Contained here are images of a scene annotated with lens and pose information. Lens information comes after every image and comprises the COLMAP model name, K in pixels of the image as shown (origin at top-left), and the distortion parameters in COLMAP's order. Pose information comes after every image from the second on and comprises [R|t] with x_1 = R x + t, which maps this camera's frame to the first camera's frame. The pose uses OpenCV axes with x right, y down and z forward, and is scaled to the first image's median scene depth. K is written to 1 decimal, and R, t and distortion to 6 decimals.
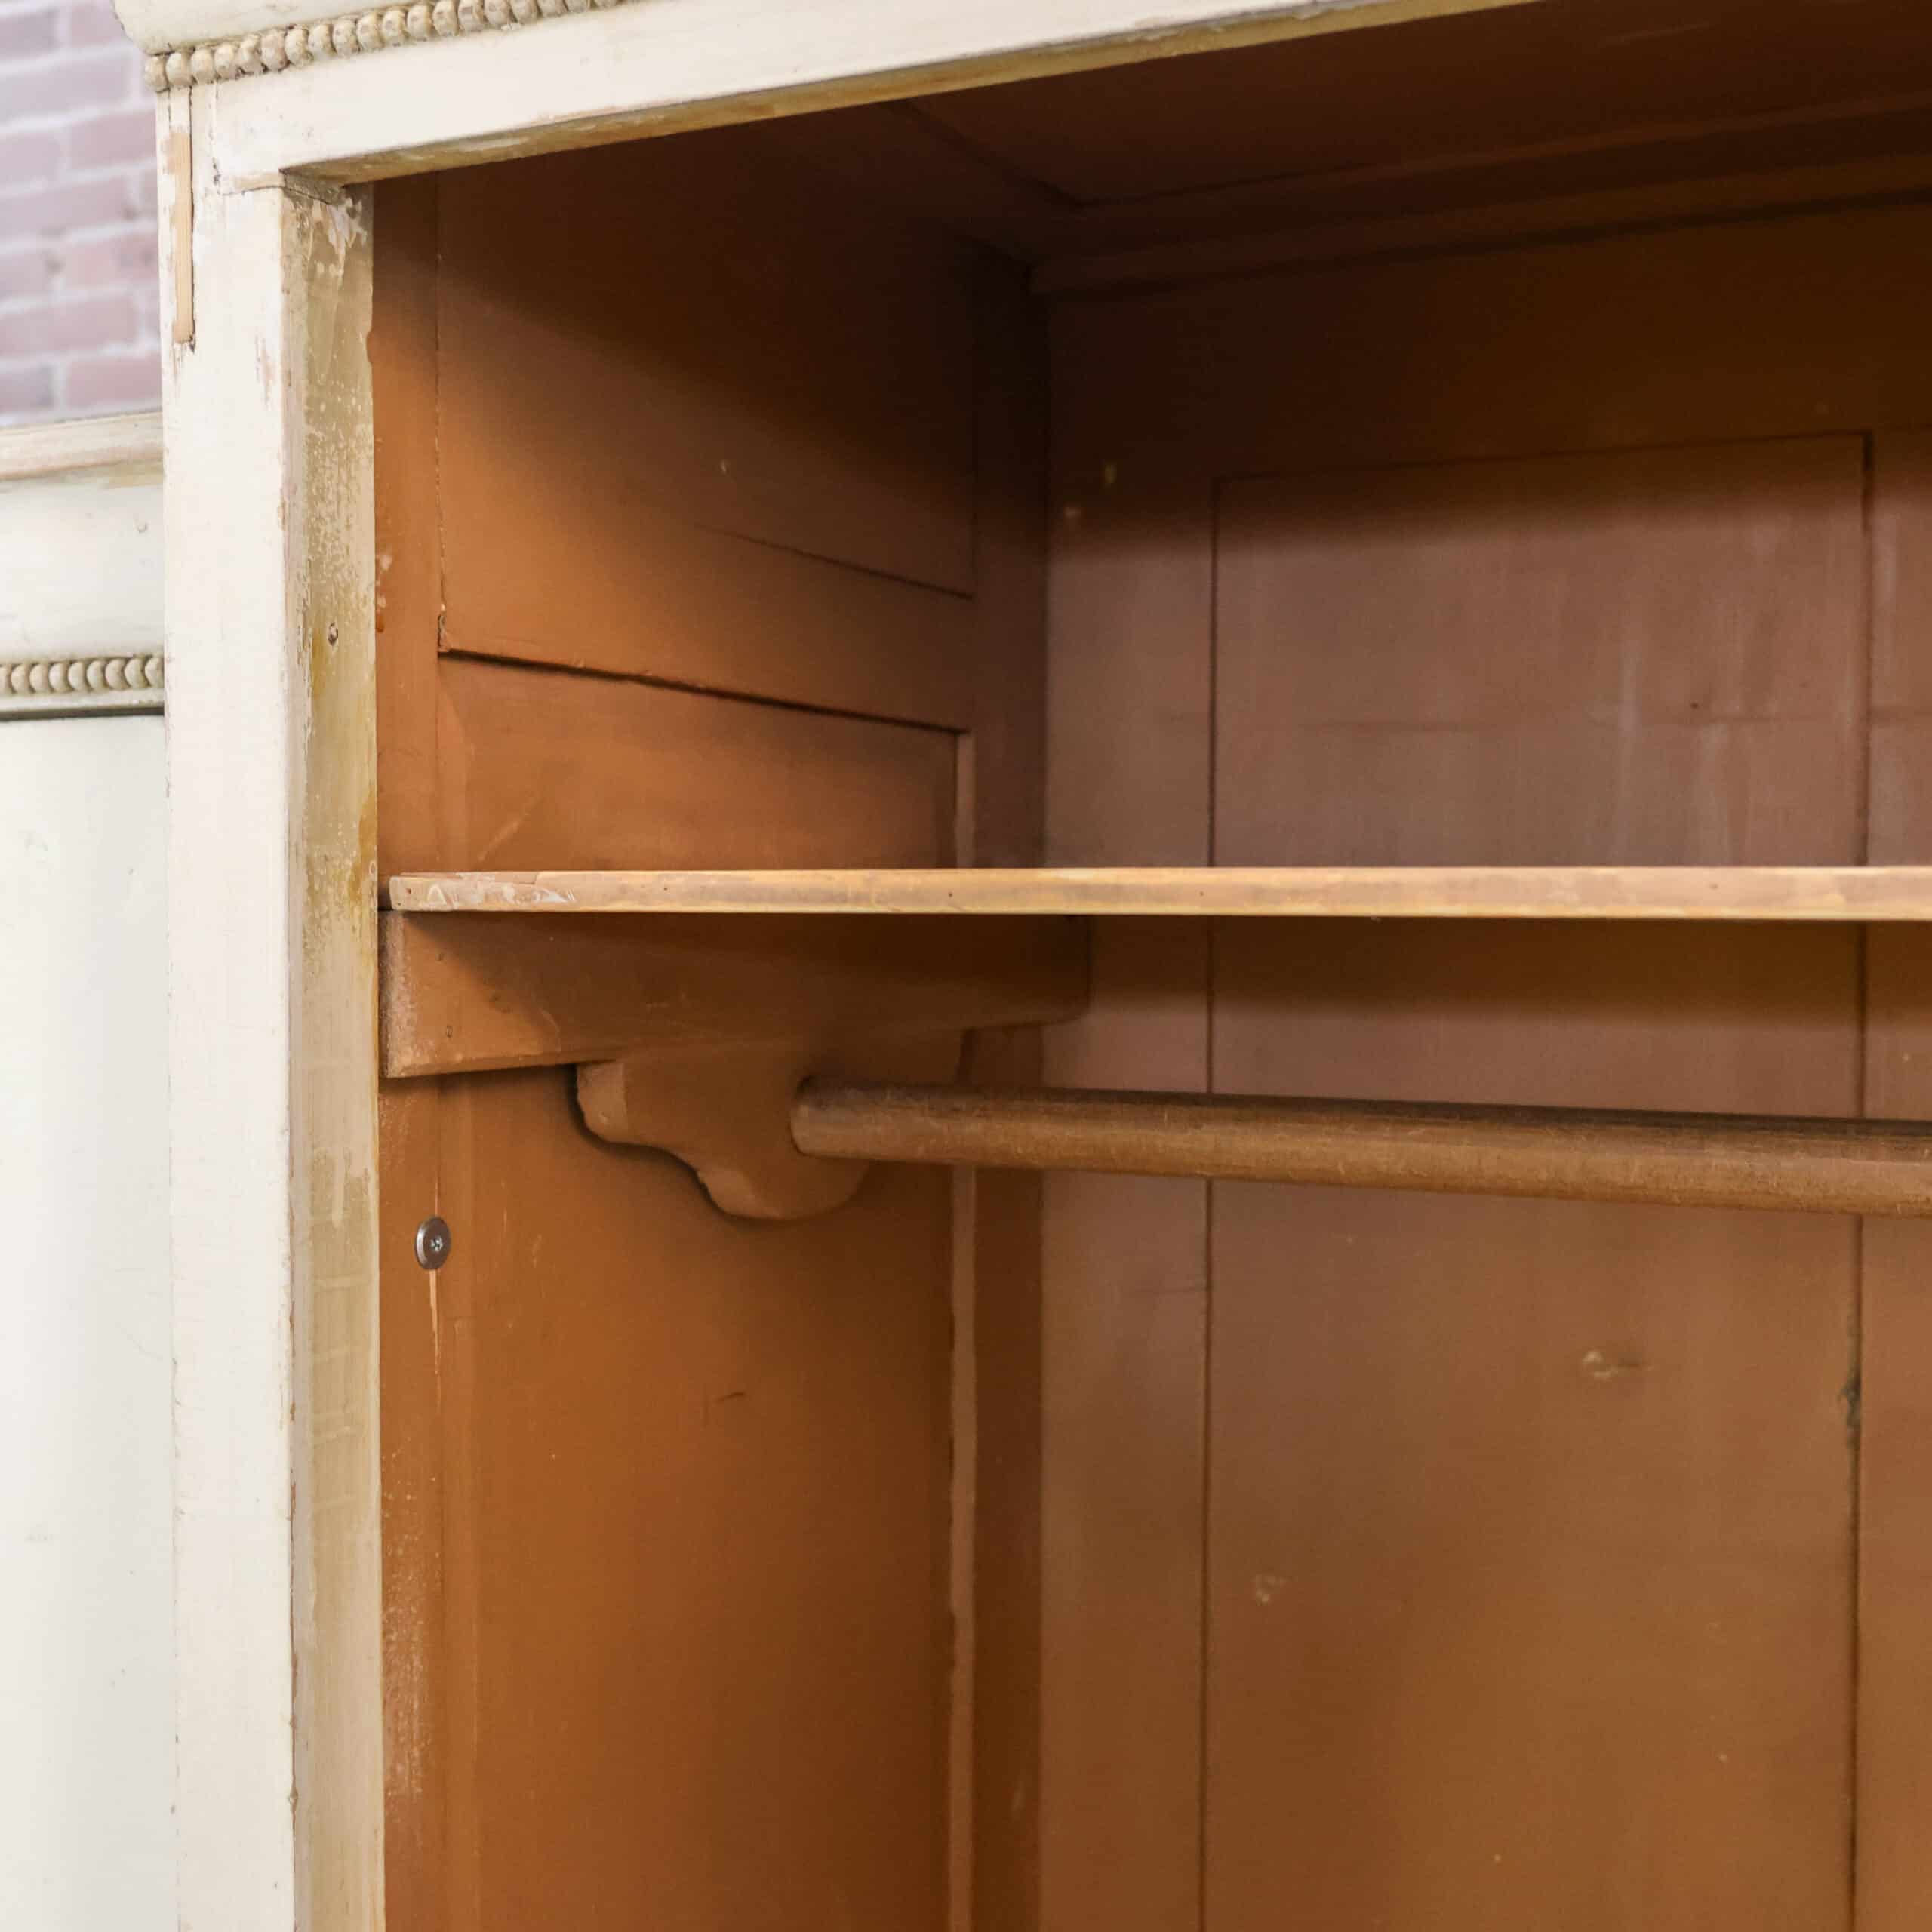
lens RADIAL K [[2580.9, 0, 965.8], [0, 2580.9, 977.3], [0, 0, 1]] dist [-0.003868, 0.000000]
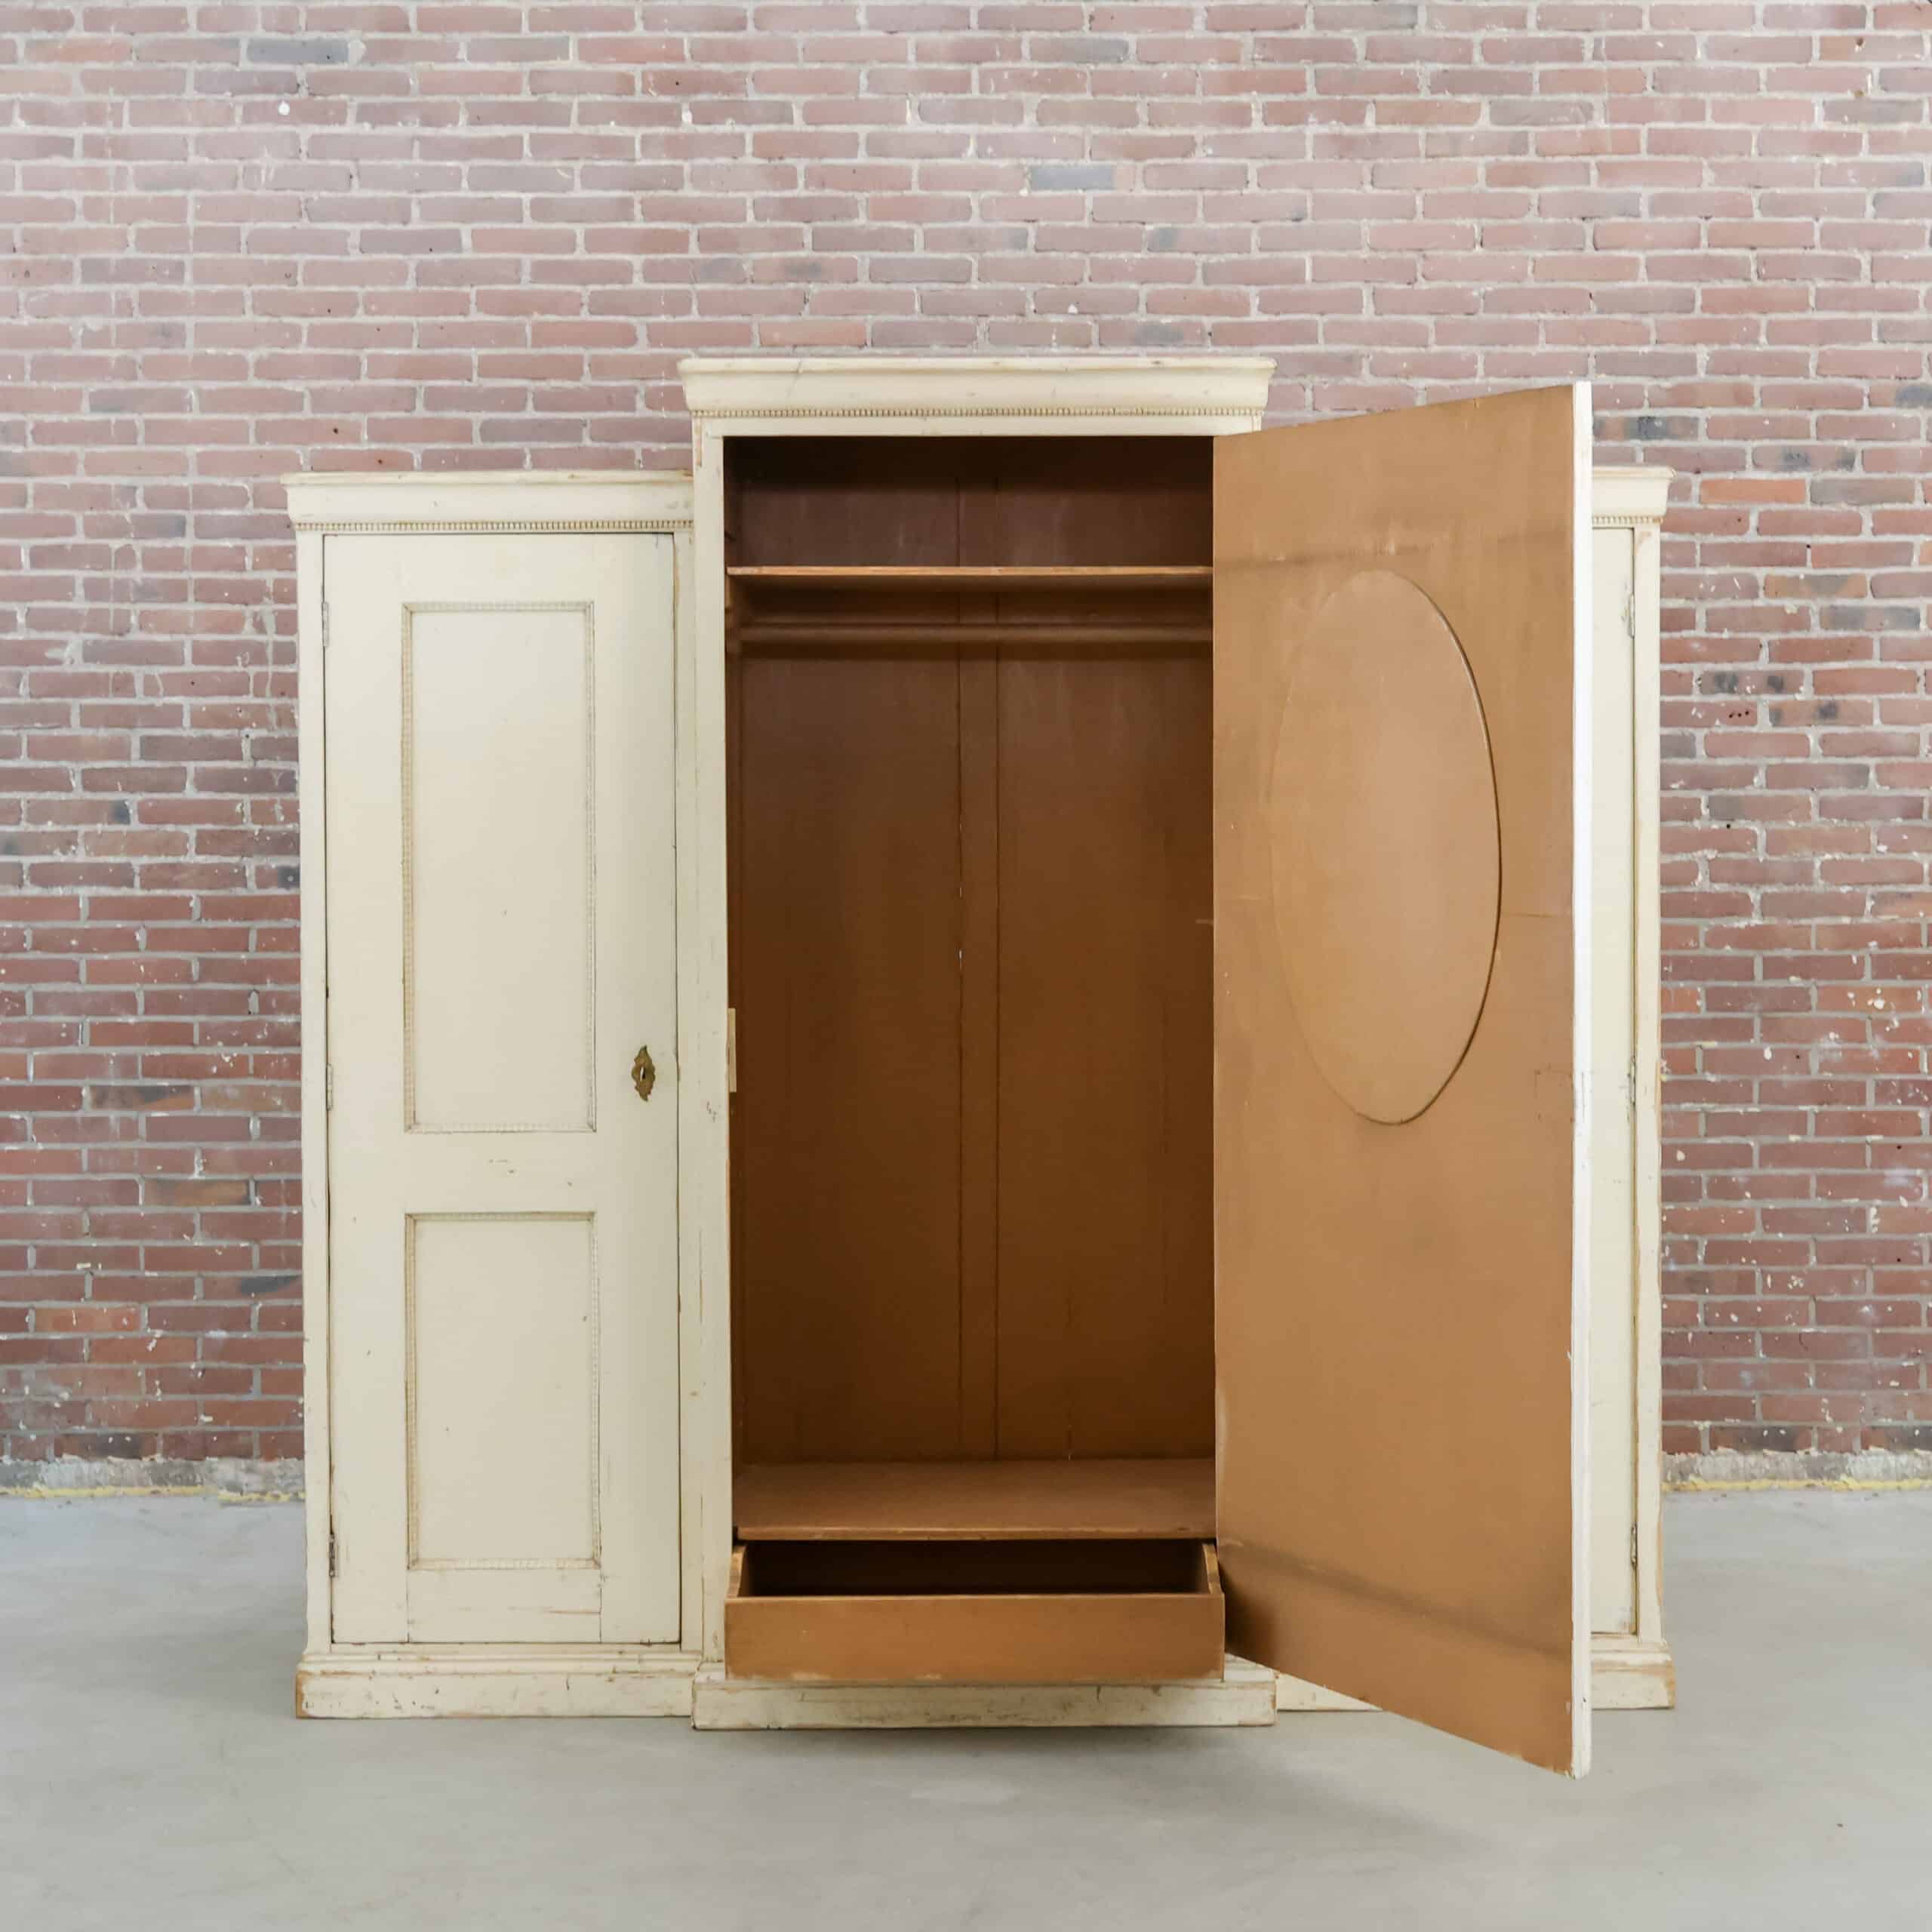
lens RADIAL K [[2580.9, 0, 973.5], [0, 2580.9, 958.2], [0, 0, 1]] dist [-0.003868, 0.000000]
pose [[0.894244, -0.047253, 0.445079, -2.219645], [0.017864, 0.997387, 0.069998, 0.406344], [-0.447224, -0.054644, 0.892751, -4.067987]]
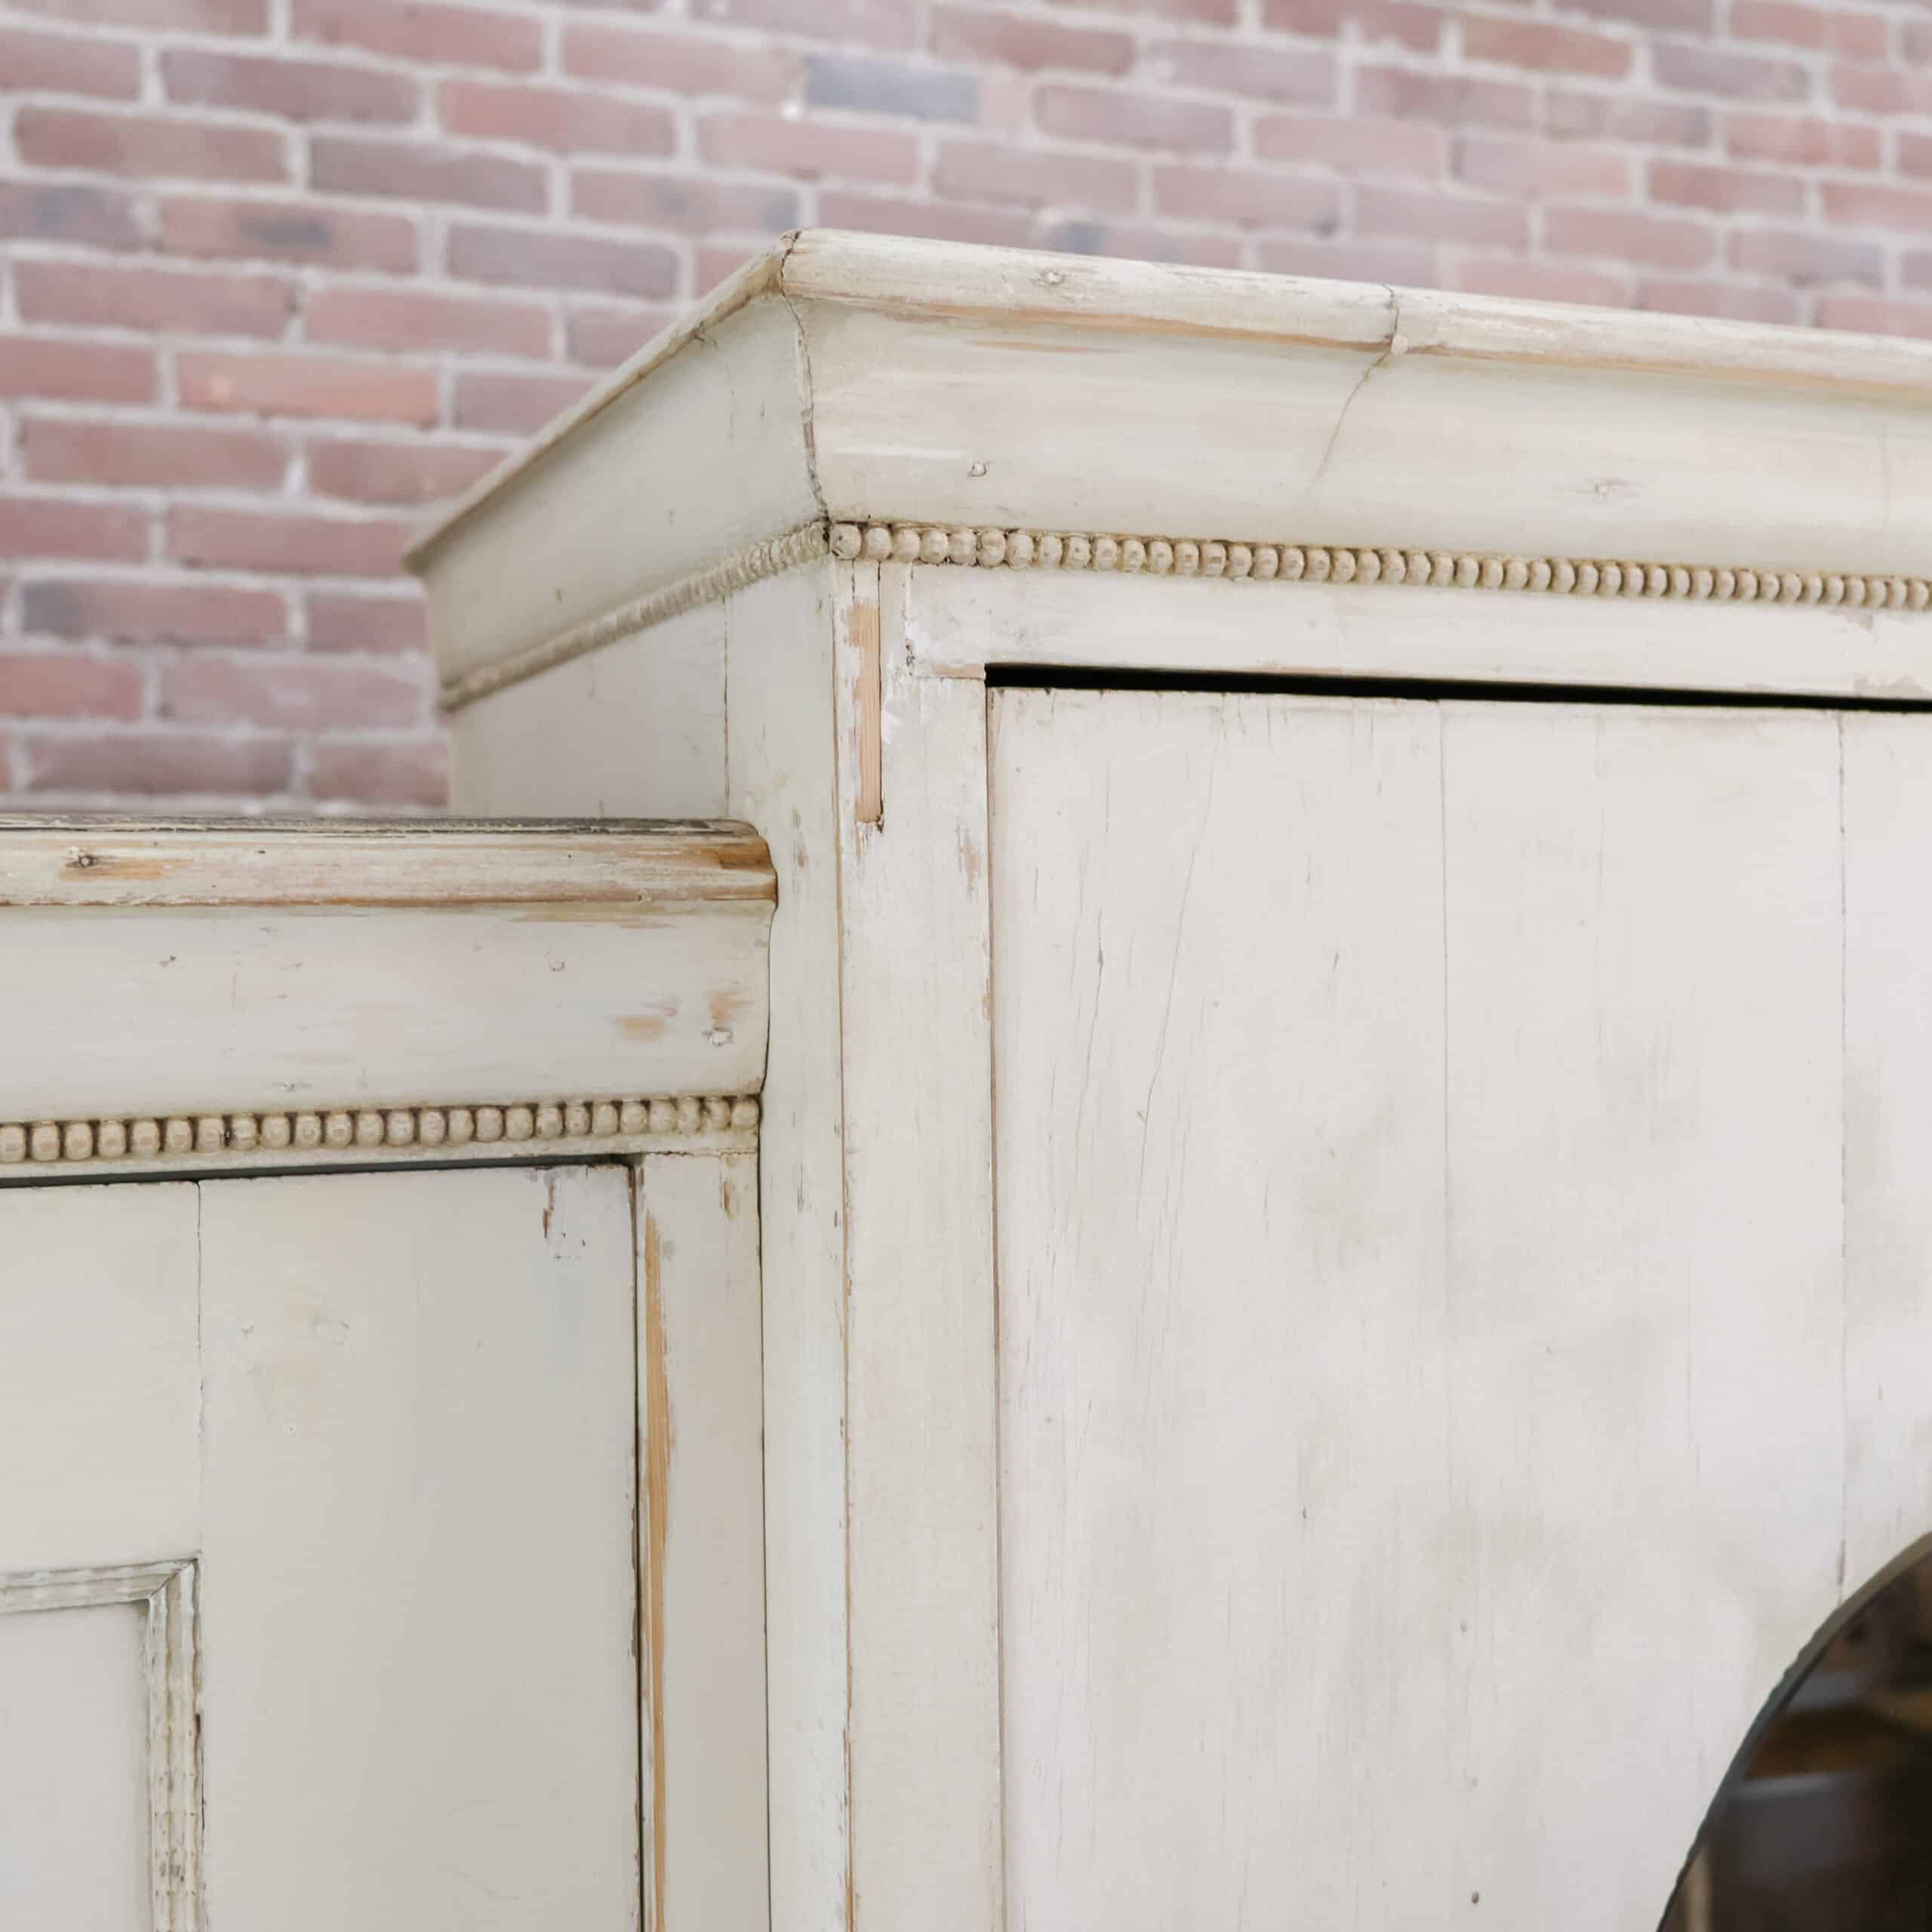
lens RADIAL K [[2580.9, 0, 961.5], [0, 2580.9, 958.8], [0, 0, 1]] dist [-0.003868, 0.000000]
pose [[0.666125, -0.019844, 0.745576, -1.004656], [0.025617, 0.999665, 0.003719, -0.198067], [-0.745400, 0.016622, 0.666410, 0.331822]]
